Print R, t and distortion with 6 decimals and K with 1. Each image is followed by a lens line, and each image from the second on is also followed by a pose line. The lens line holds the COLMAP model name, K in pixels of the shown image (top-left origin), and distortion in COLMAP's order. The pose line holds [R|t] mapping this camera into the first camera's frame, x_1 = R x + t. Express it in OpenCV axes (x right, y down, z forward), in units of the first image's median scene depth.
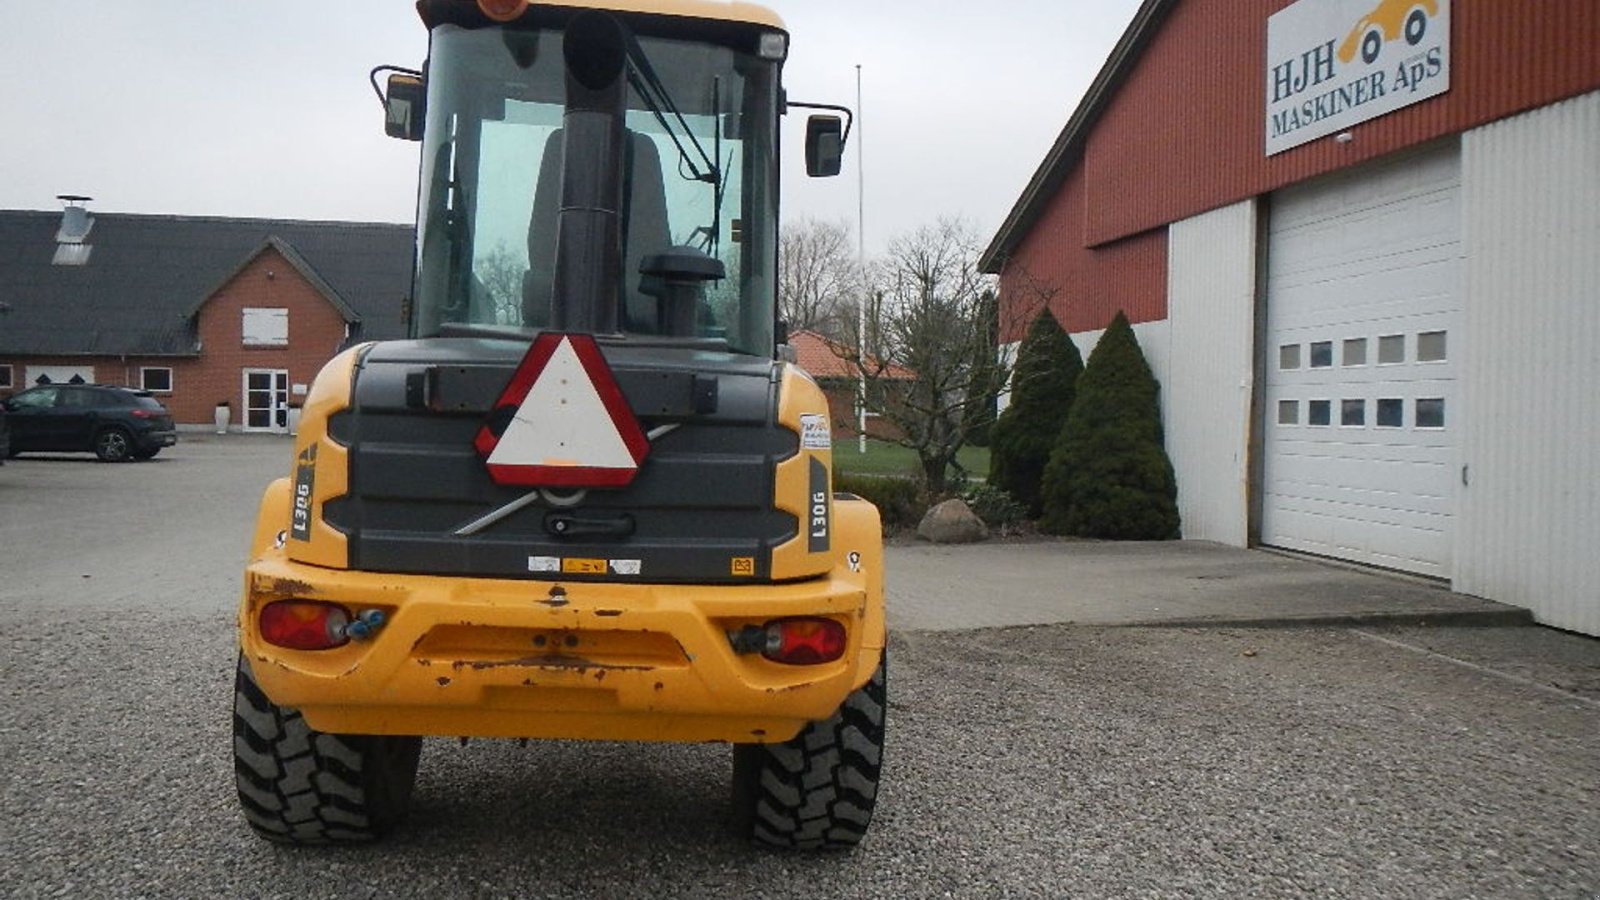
lens RADIAL K [[1335.5, 0, 801.8], [0, 1335.5, 442.0], [0, 0, 1]] dist [-0.007248, 0.011004]
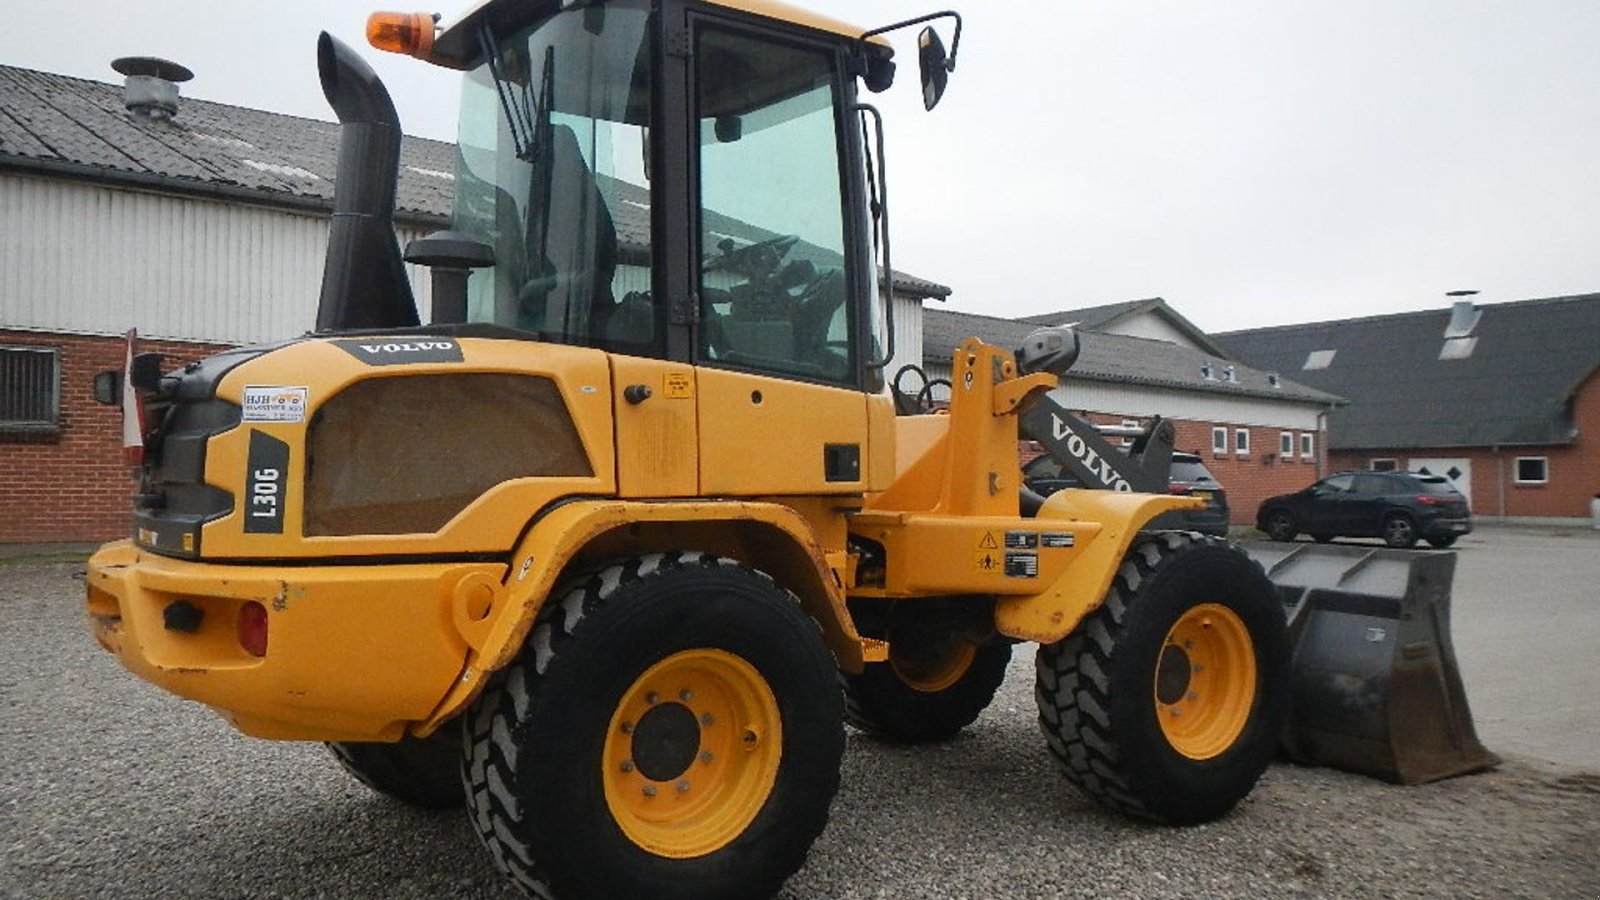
lens RADIAL K [[1335.5, 0, 802.4], [0, 1335.5, 448.2], [0, 0, 1]] dist [-0.007248, 0.011004]
pose [[0.489969, -0.045280, -0.870563, 0.280751], [-0.018125, 0.997905, -0.062105, 0.020772], [0.871551, 0.046209, 0.488122, 0.245326]]
